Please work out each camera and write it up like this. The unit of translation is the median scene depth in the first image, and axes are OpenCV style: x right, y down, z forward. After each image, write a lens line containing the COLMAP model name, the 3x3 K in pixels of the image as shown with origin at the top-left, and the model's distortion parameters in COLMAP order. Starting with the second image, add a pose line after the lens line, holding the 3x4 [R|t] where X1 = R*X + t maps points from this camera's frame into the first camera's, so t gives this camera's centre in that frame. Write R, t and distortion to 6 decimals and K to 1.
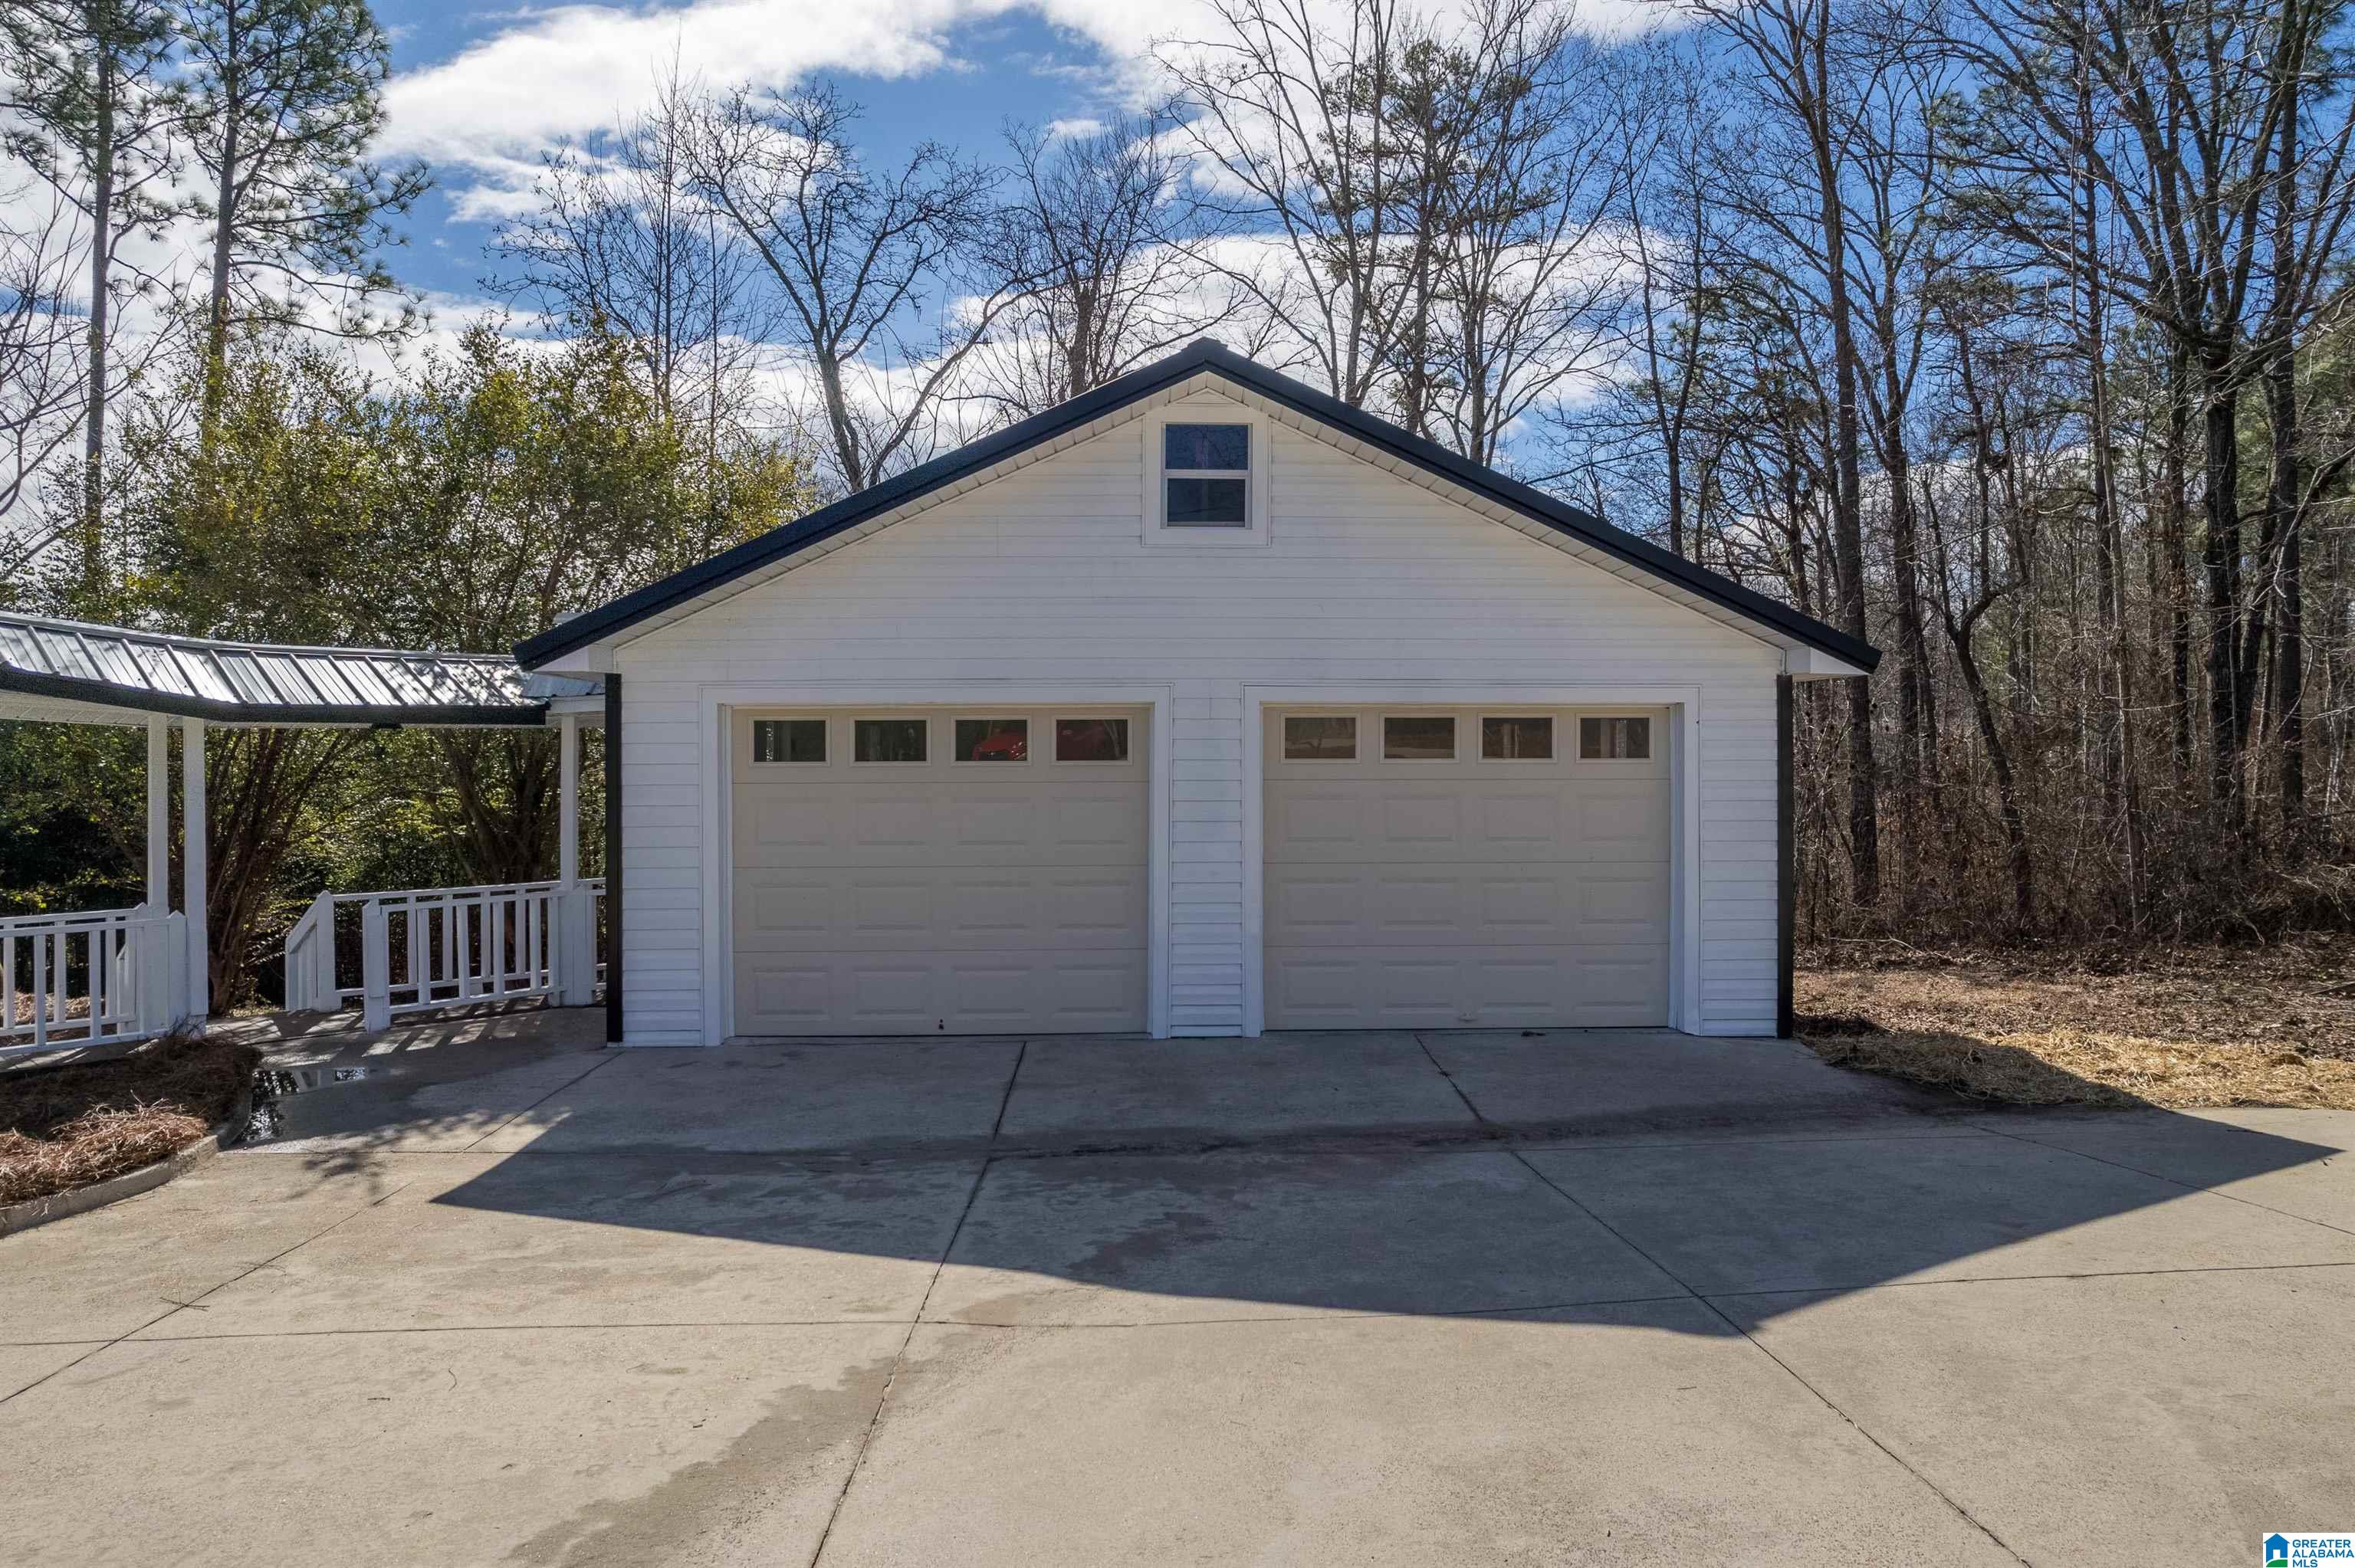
lens RADIAL K [[1564.7, 0, 1182.8], [0, 1564.7, 776.3], [0, 0, 1]] dist [-0.010814, 0.019839]
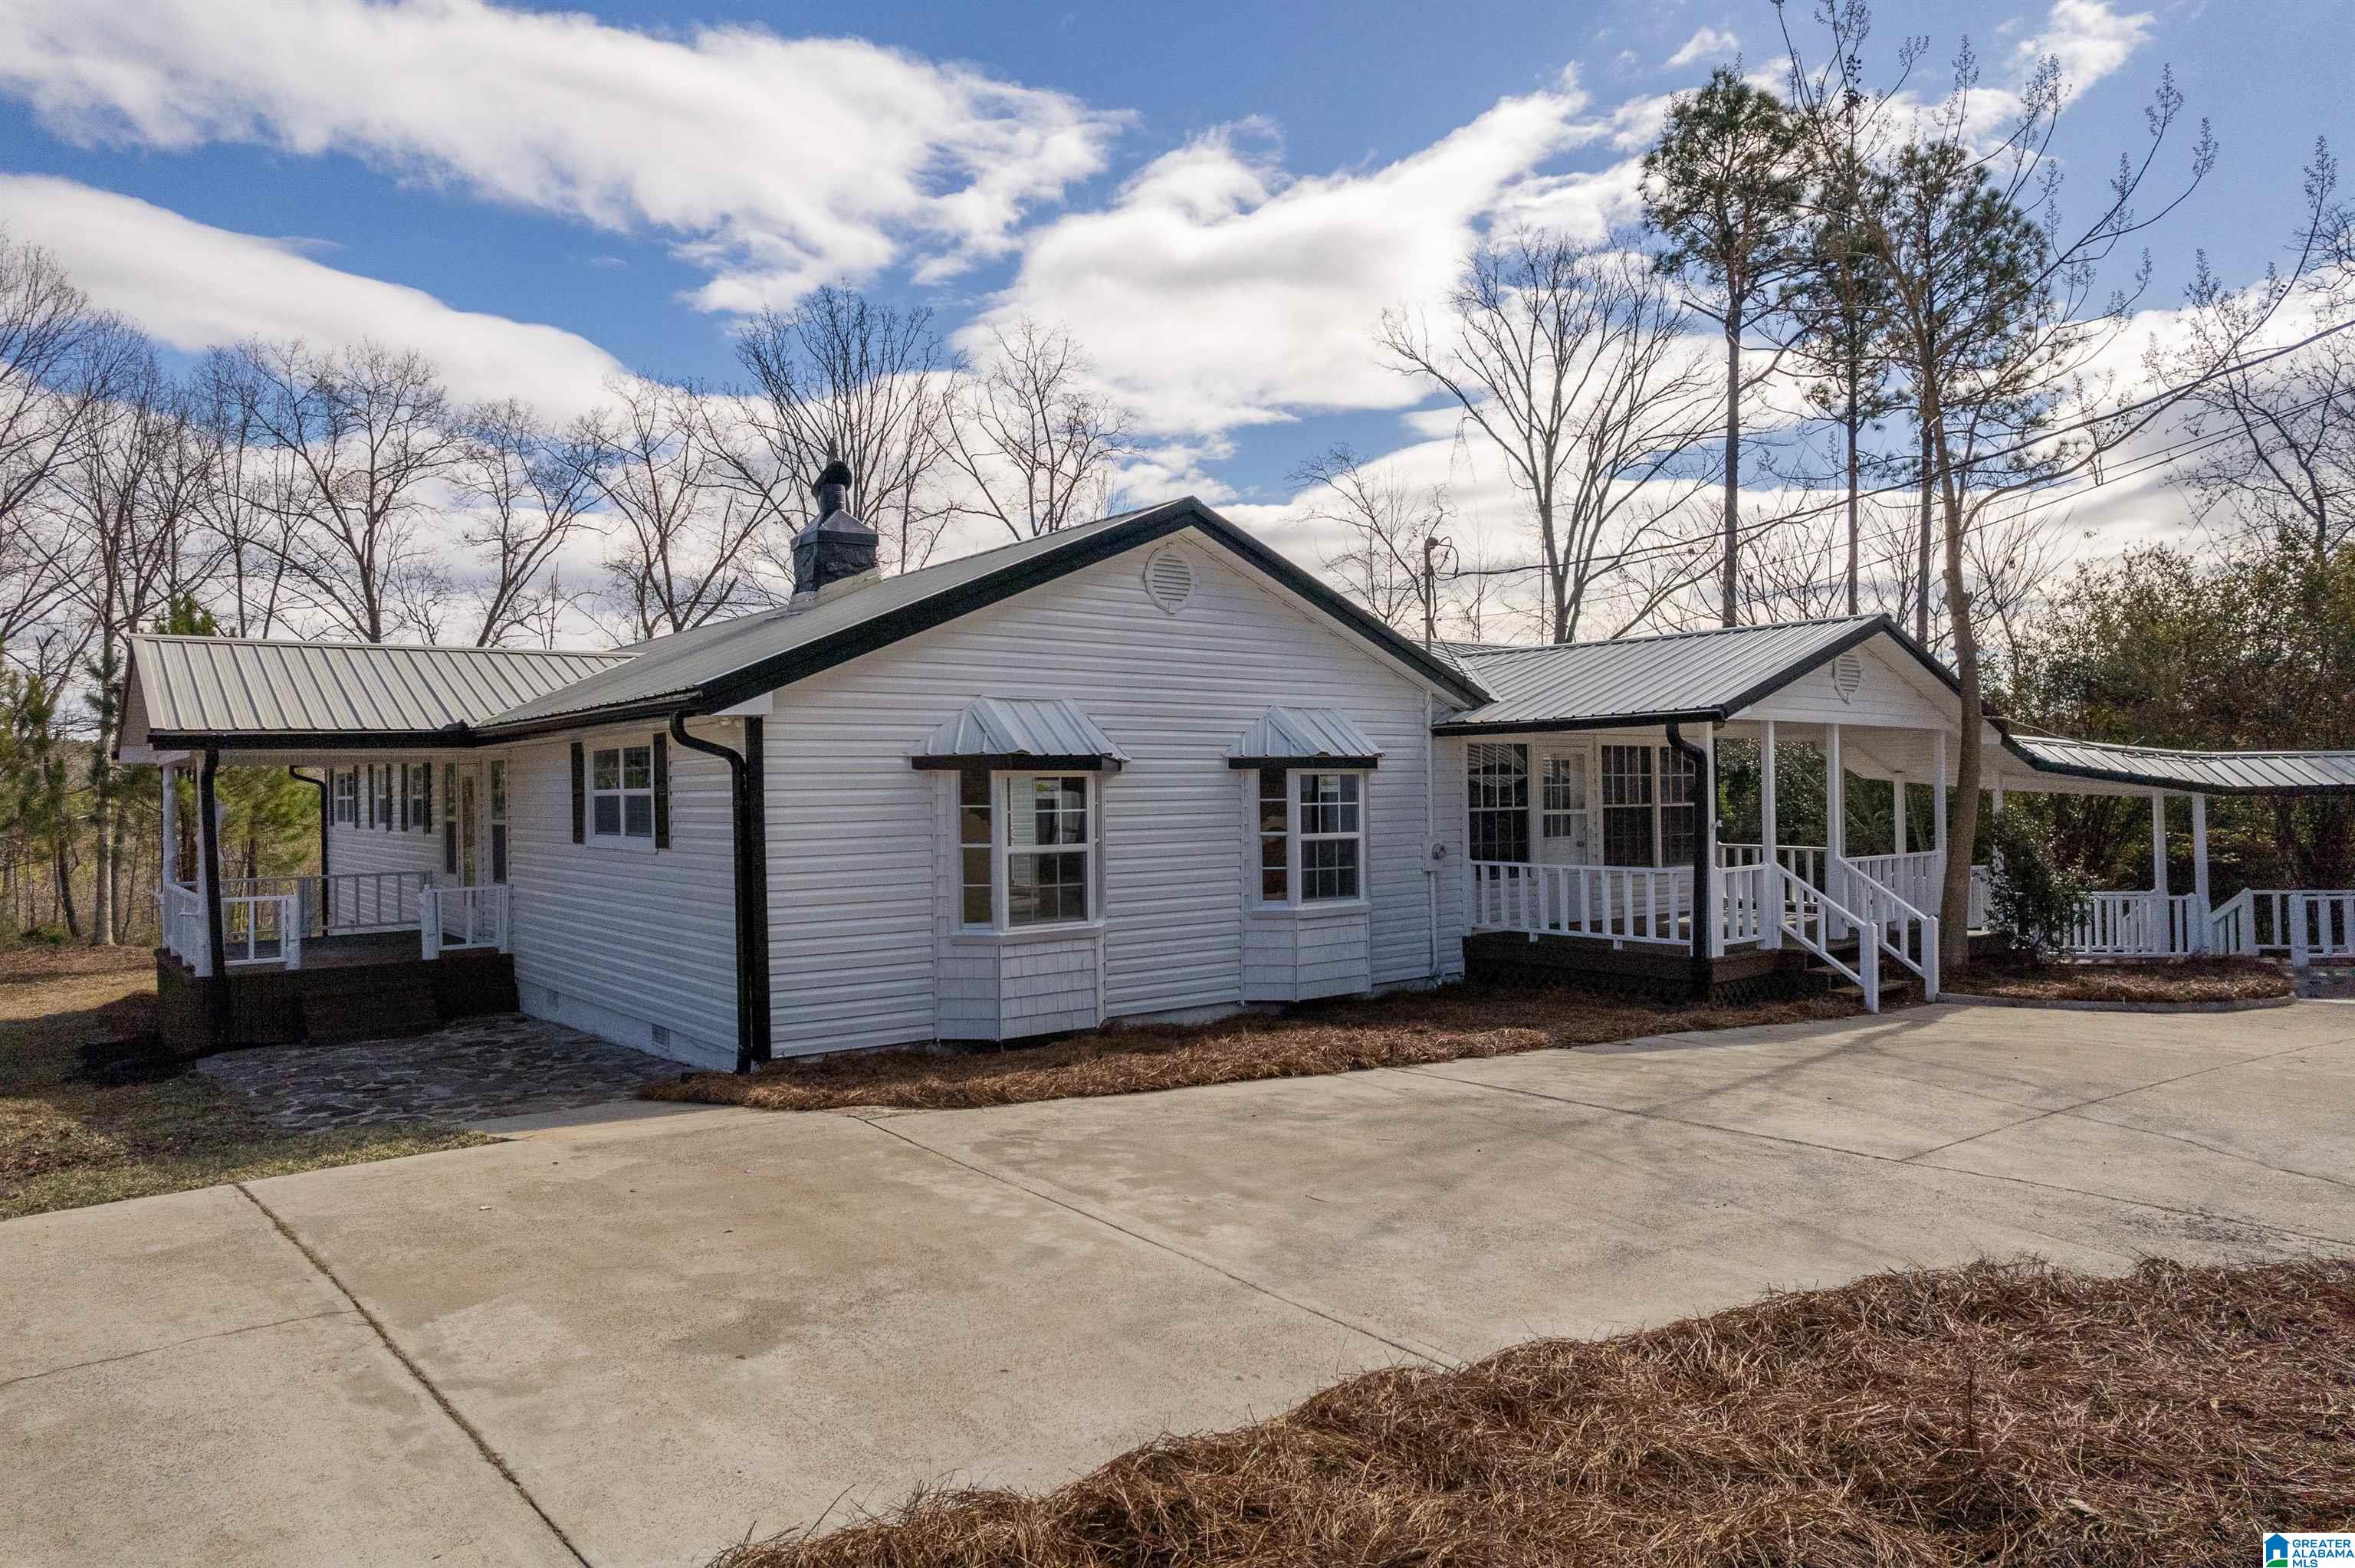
lens RADIAL K [[1564.7, 0, 1171.7], [0, 1564.7, 785.4], [0, 0, 1]] dist [-0.010814, 0.019839]
pose [[0.619102, -0.022101, -0.784999, 0.211503], [0.011613, 0.999752, -0.018989, -0.033535], [0.785224, 0.002639, 0.619206, -1.907513]]
